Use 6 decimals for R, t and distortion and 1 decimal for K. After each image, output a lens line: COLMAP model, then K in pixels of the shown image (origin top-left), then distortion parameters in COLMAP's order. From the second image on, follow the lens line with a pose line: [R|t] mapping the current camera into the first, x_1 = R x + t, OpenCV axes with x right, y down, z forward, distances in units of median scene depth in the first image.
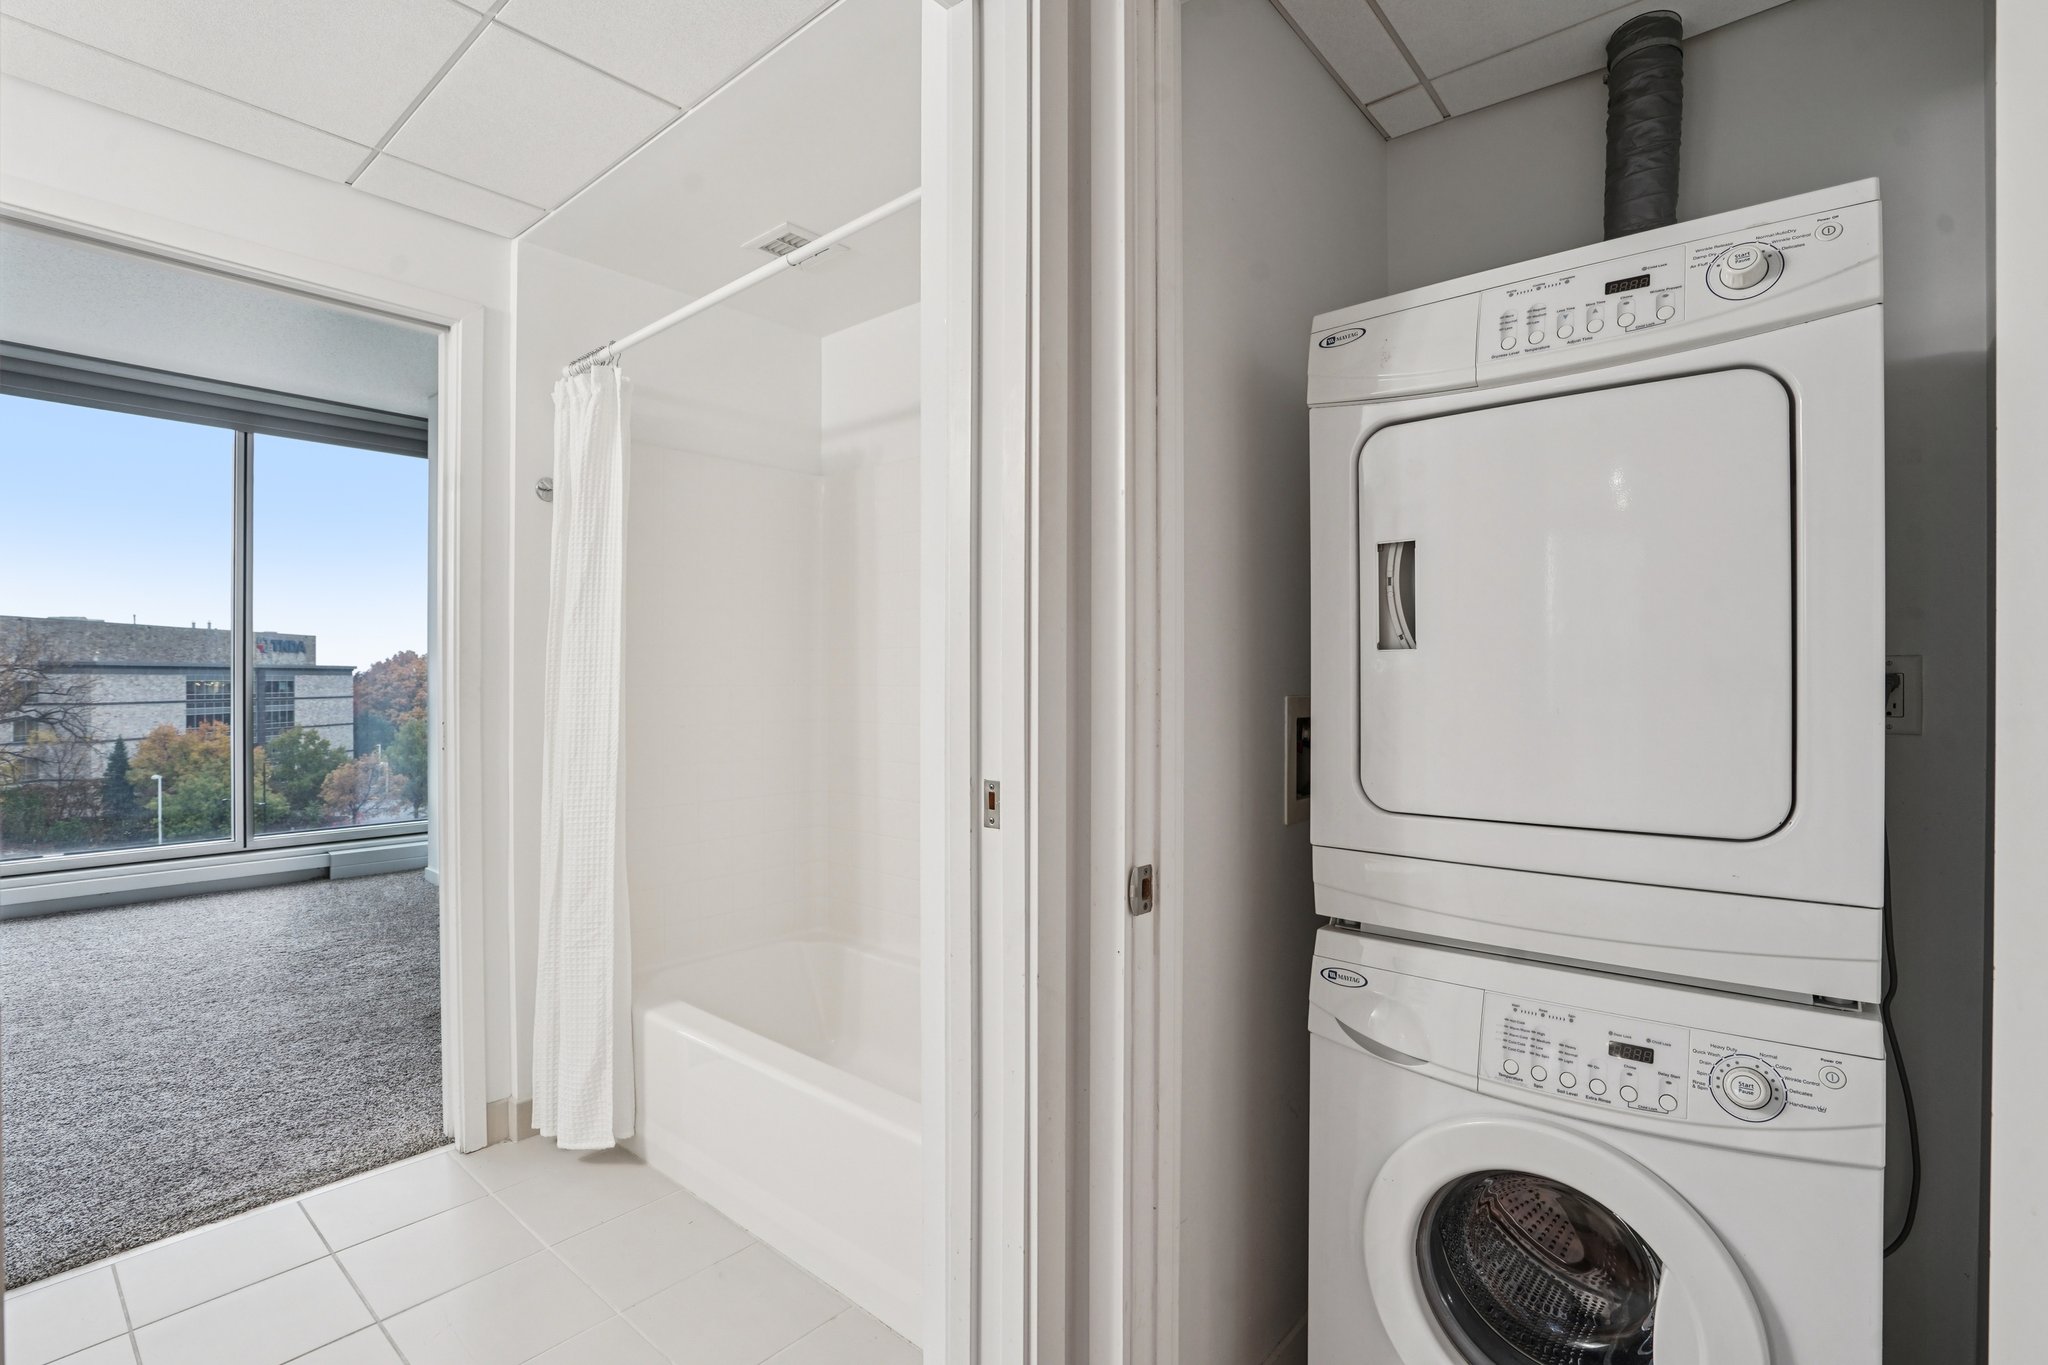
lens RADIAL K [[966.3, 0, 1016.7], [0, 966.3, 679.6], [0, 0, 1]] dist [-0.051370, 0.021002]
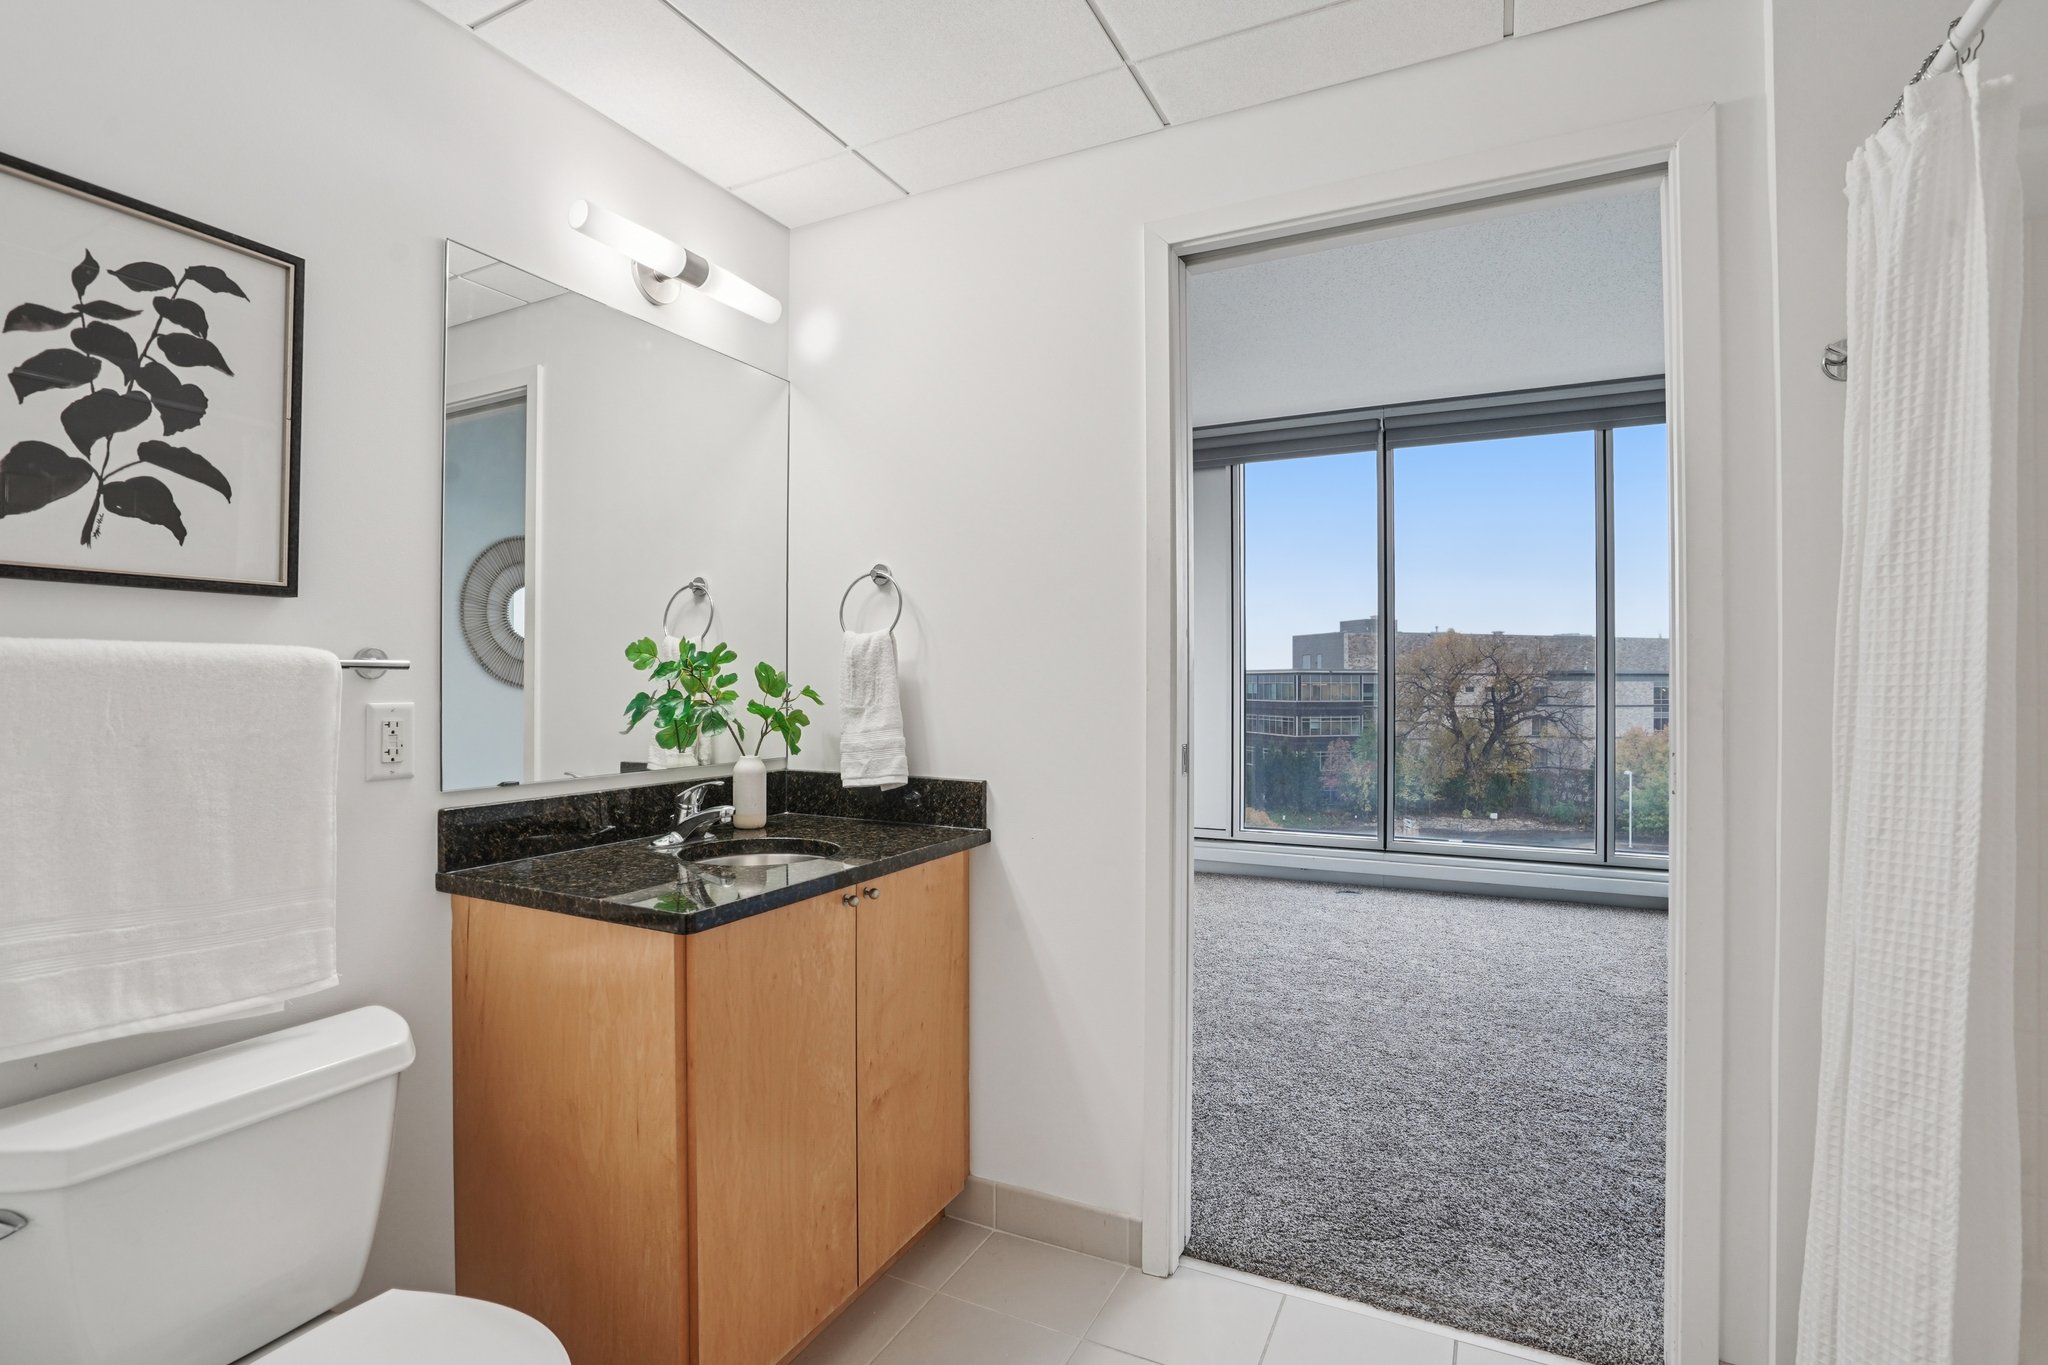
lens RADIAL K [[966.3, 0, 1016.7], [0, 966.3, 679.6], [0, 0, 1]] dist [-0.051370, 0.021002]
pose [[0.248817, -0.004013, -0.968542, -0.052577], [-0.002355, 0.999986, -0.004748, -0.002291], [0.968548, 0.003462, 0.248804, 0.290632]]
